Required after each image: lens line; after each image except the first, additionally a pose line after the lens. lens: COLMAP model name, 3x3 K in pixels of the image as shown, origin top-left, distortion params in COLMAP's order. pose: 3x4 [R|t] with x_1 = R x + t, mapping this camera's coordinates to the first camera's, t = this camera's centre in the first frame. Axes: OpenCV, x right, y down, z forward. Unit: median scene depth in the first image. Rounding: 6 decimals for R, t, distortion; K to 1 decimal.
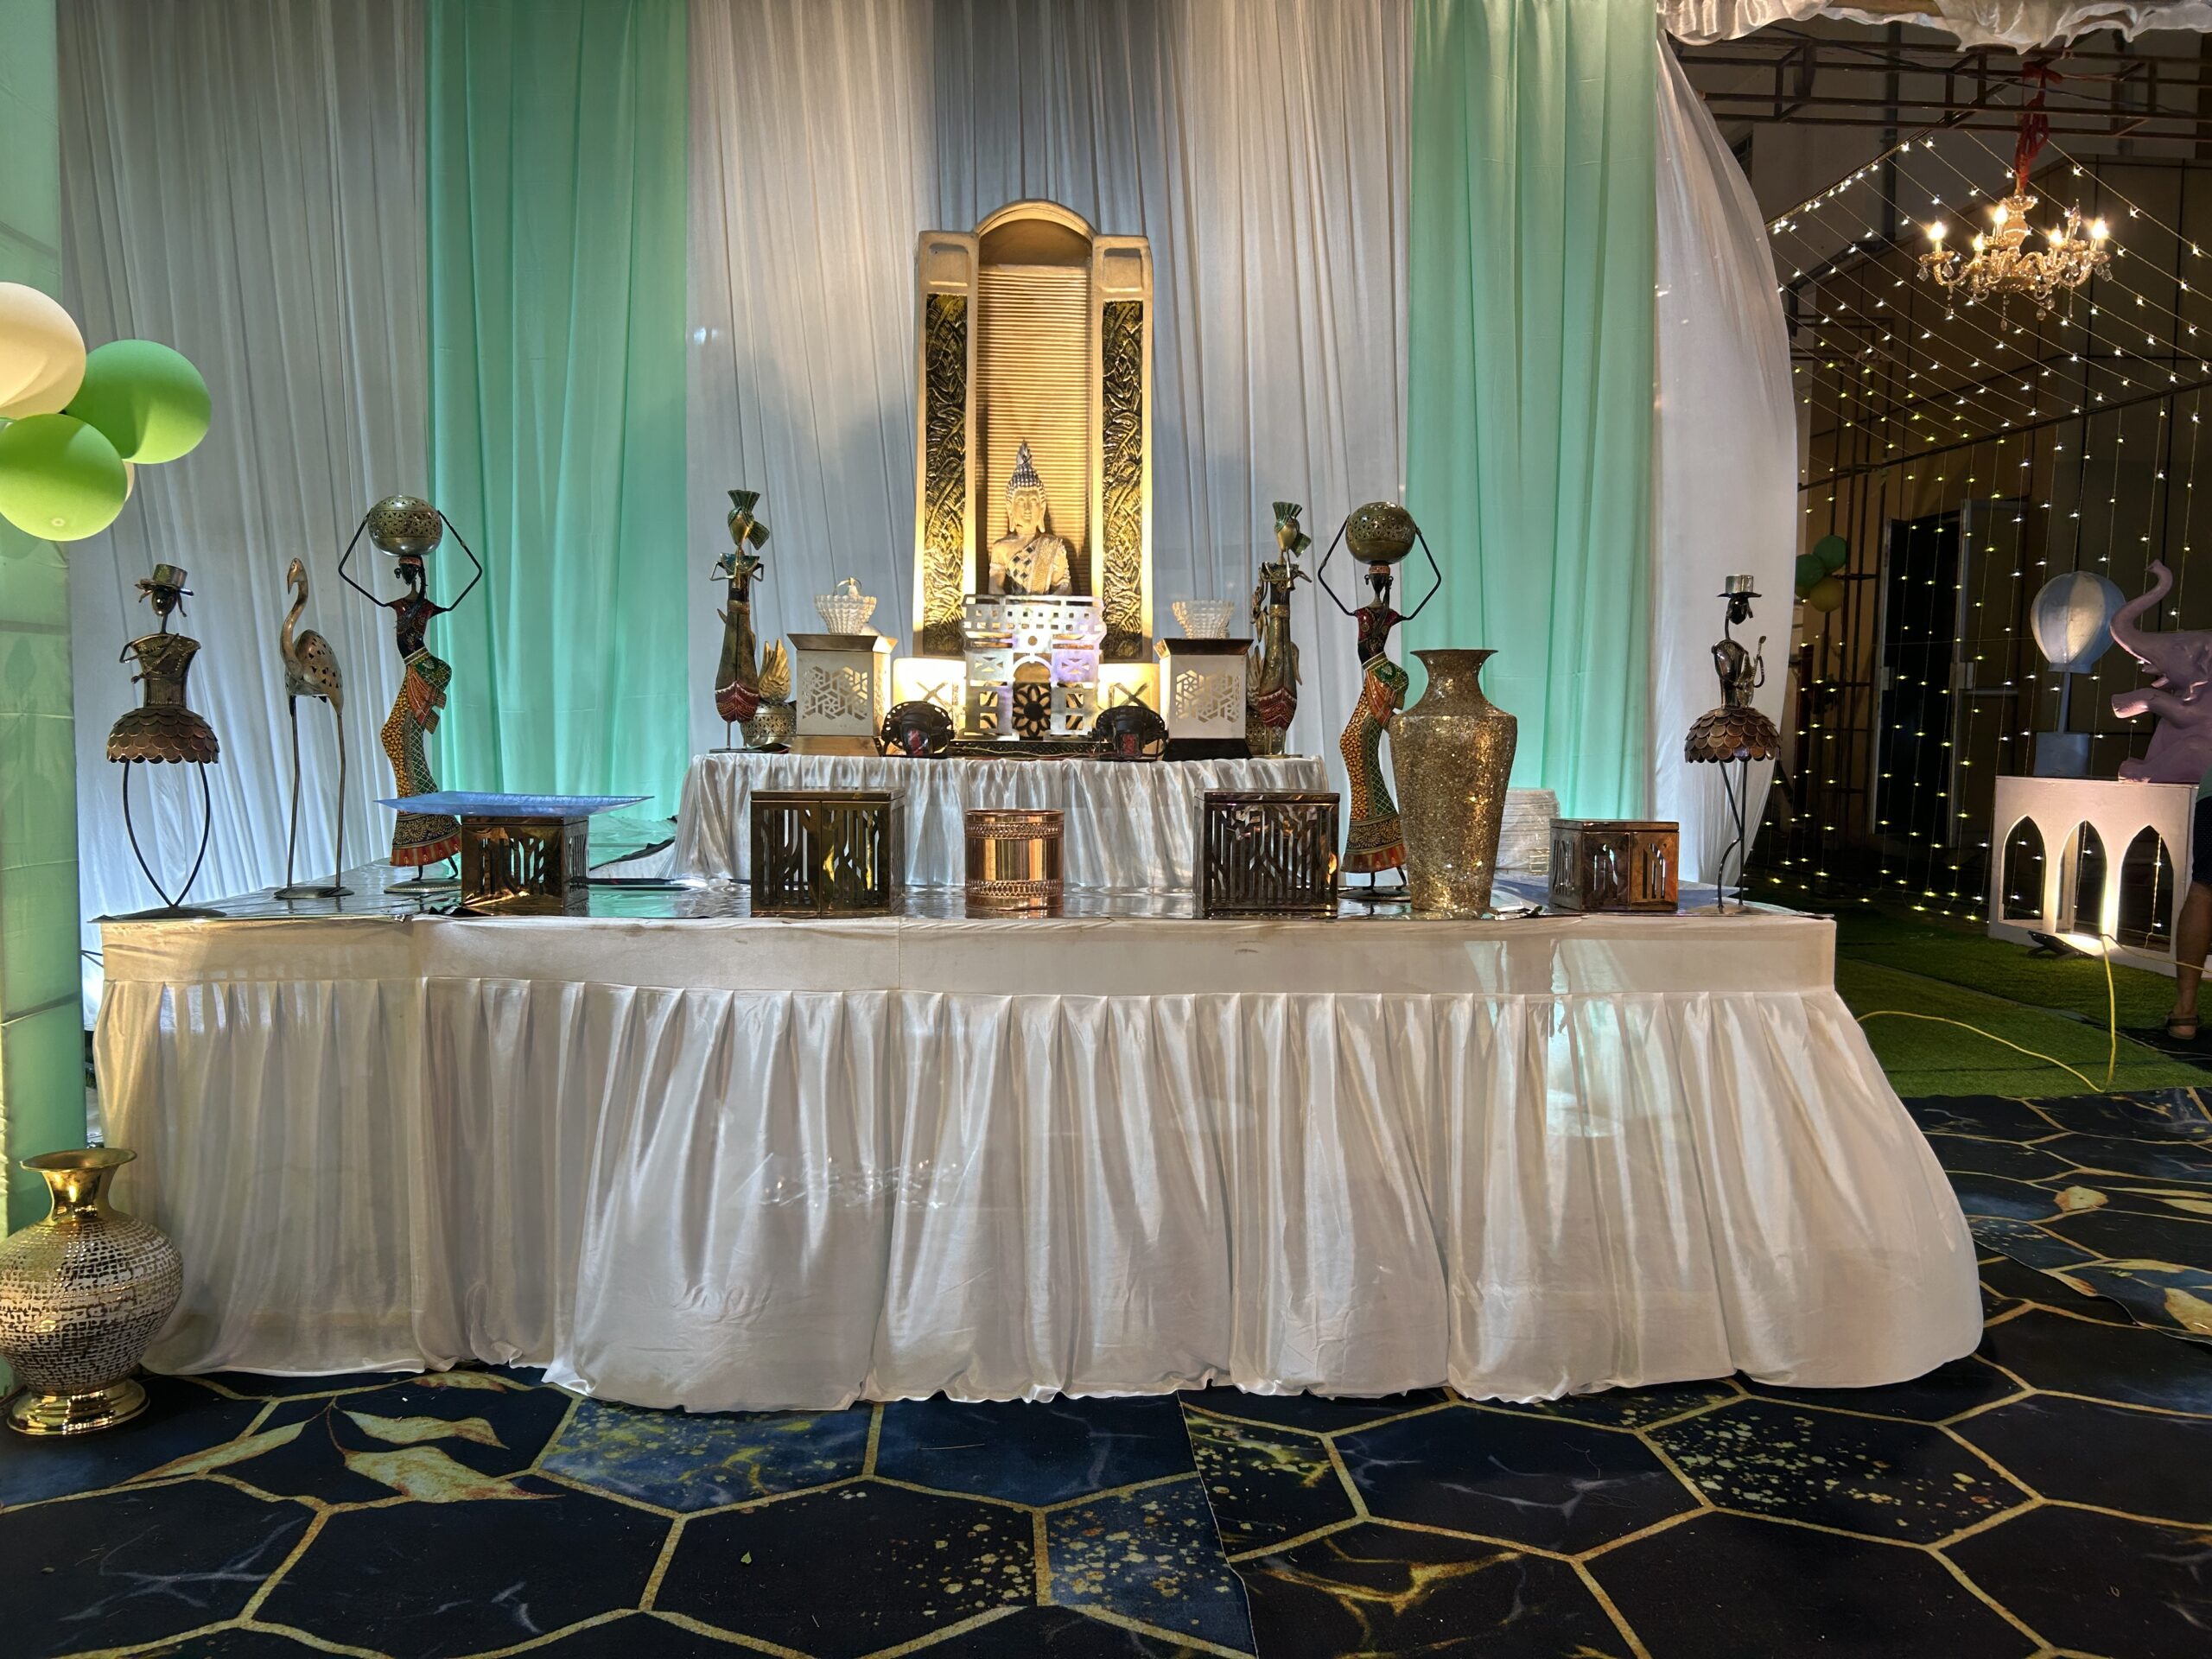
lens RADIAL K [[1671.1, 0, 1105.3], [0, 1671.1, 832.1], [0, 0, 1]] dist [0.108118, -0.248597]
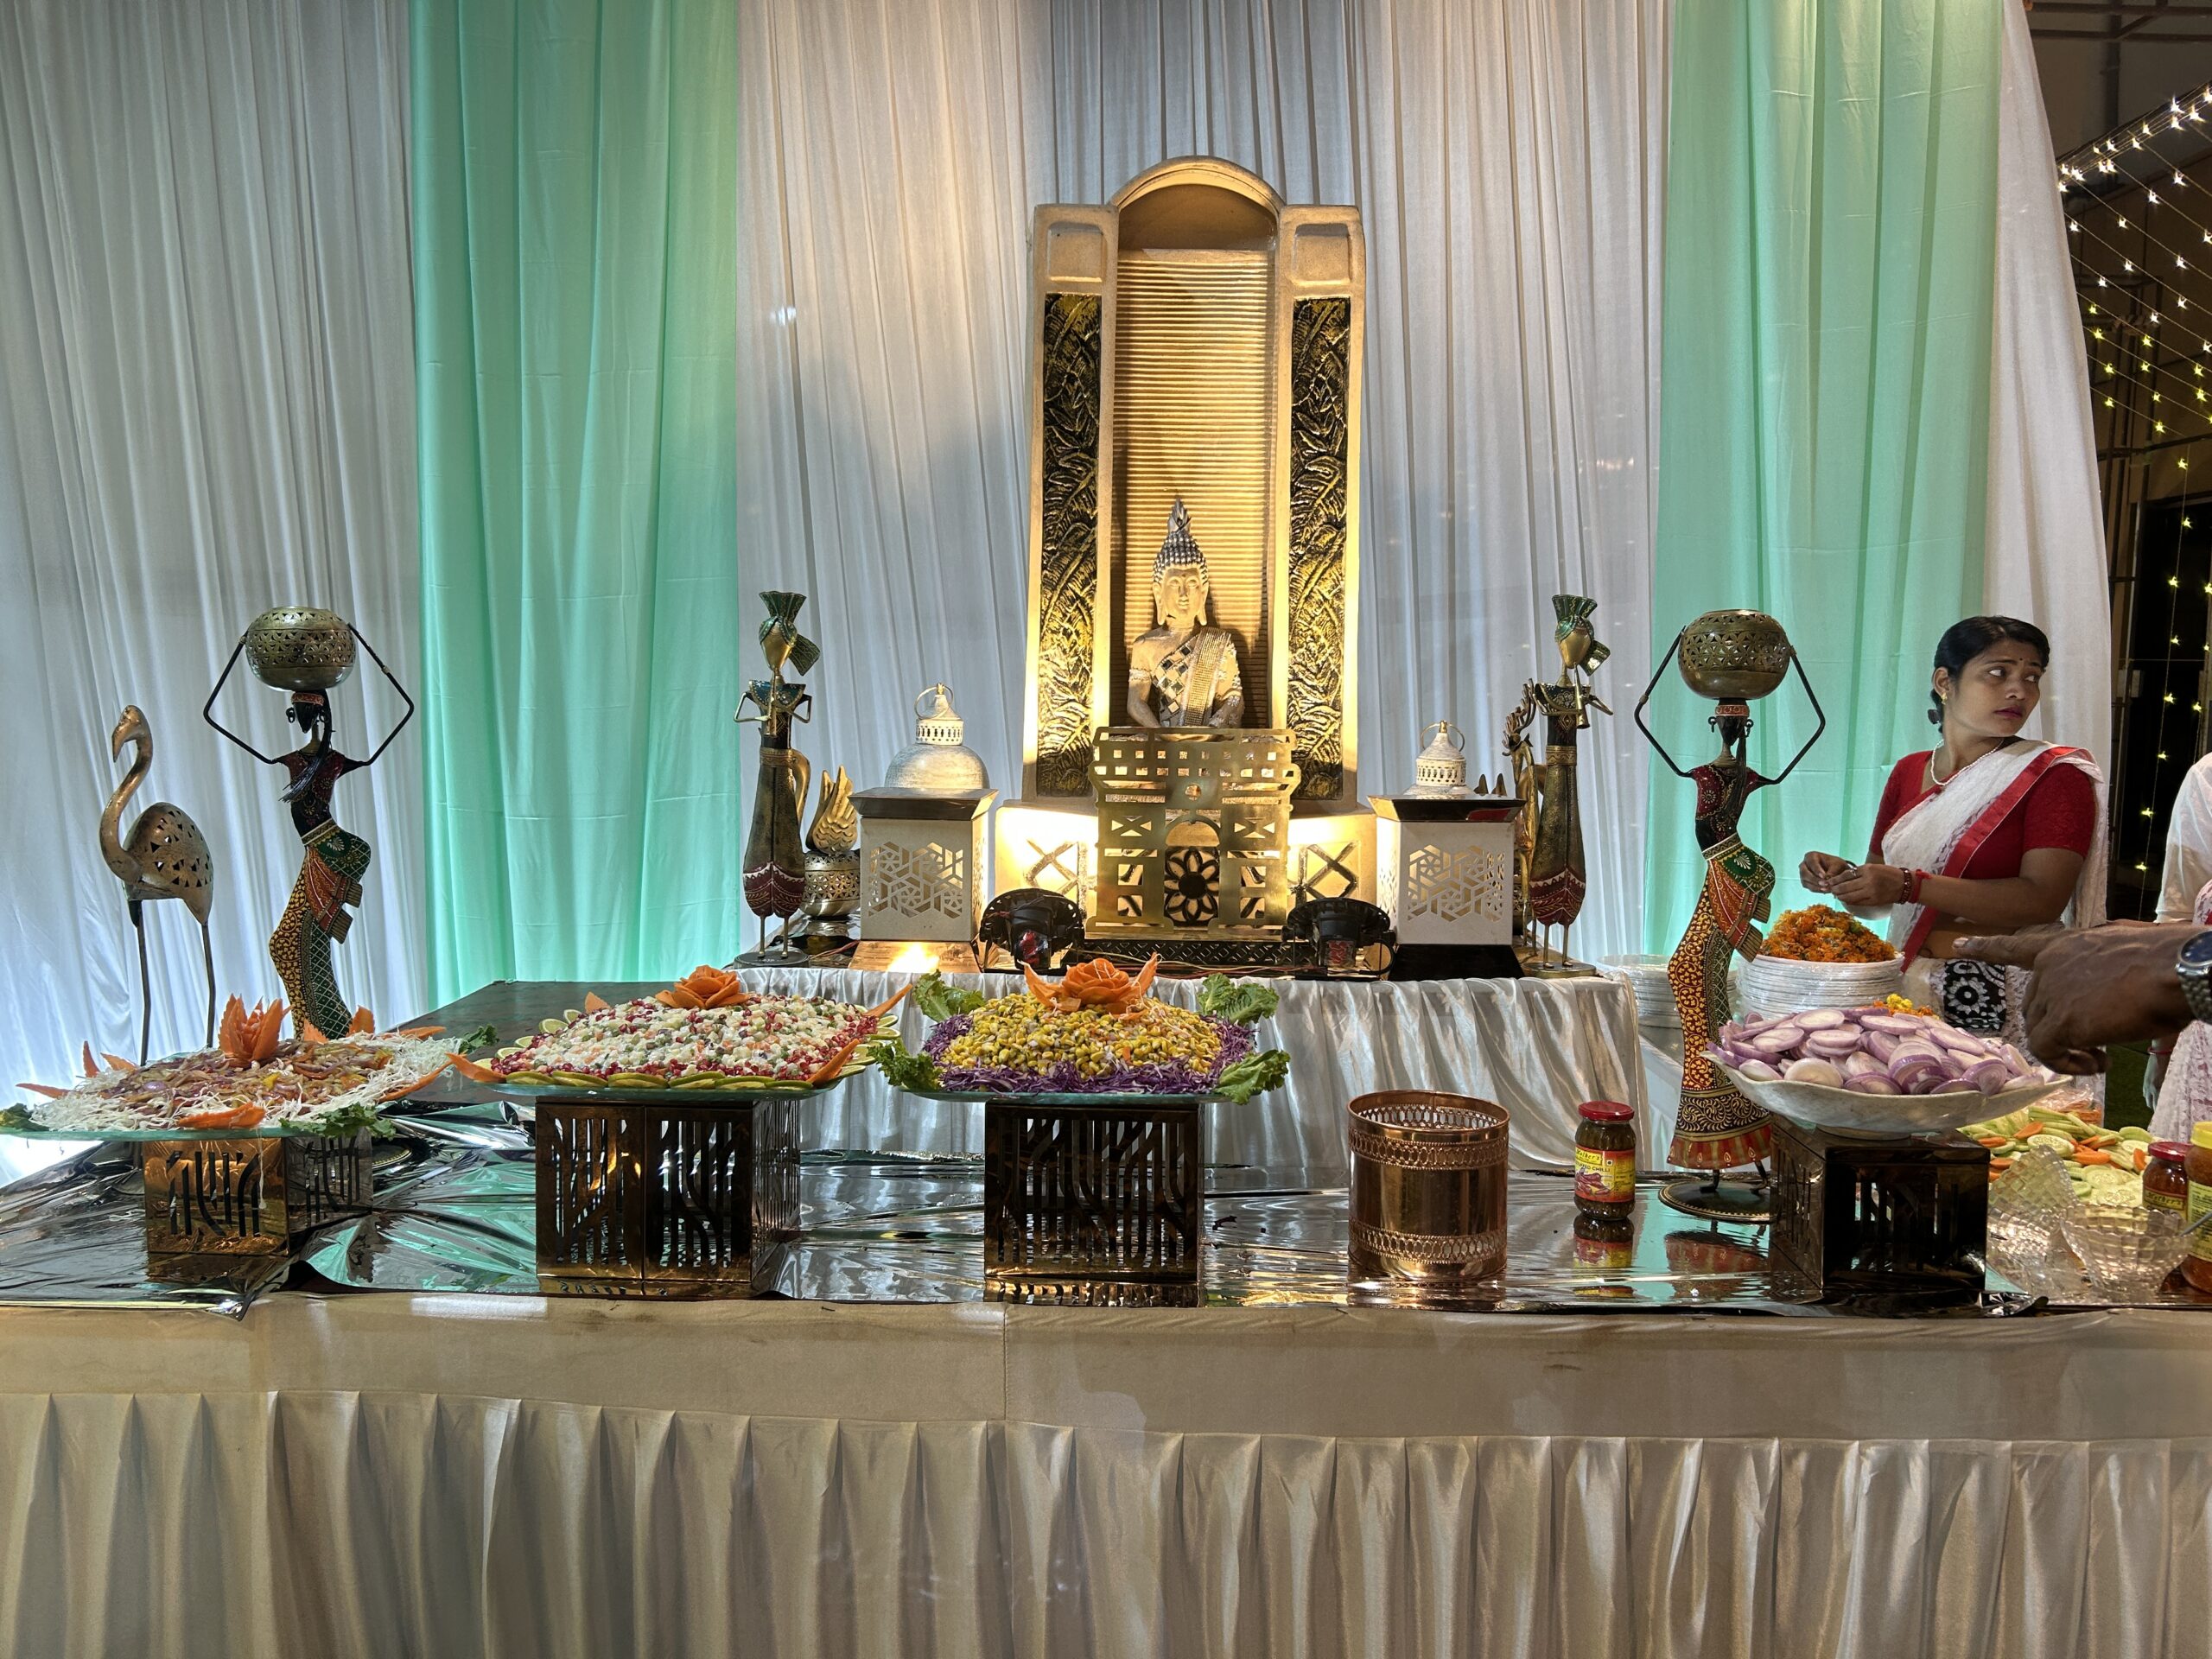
lens RADIAL K [[1728.2, 0, 1095.0], [0, 1728.2, 830.4], [0, 0, 1]] dist [0.100505, -0.174084]
pose [[0.997872, 0.005155, -0.065002, -0.038970], [-0.004267, 0.999896, 0.013797, -0.111954], [0.065066, -0.013490, 0.997790, 0.287635]]
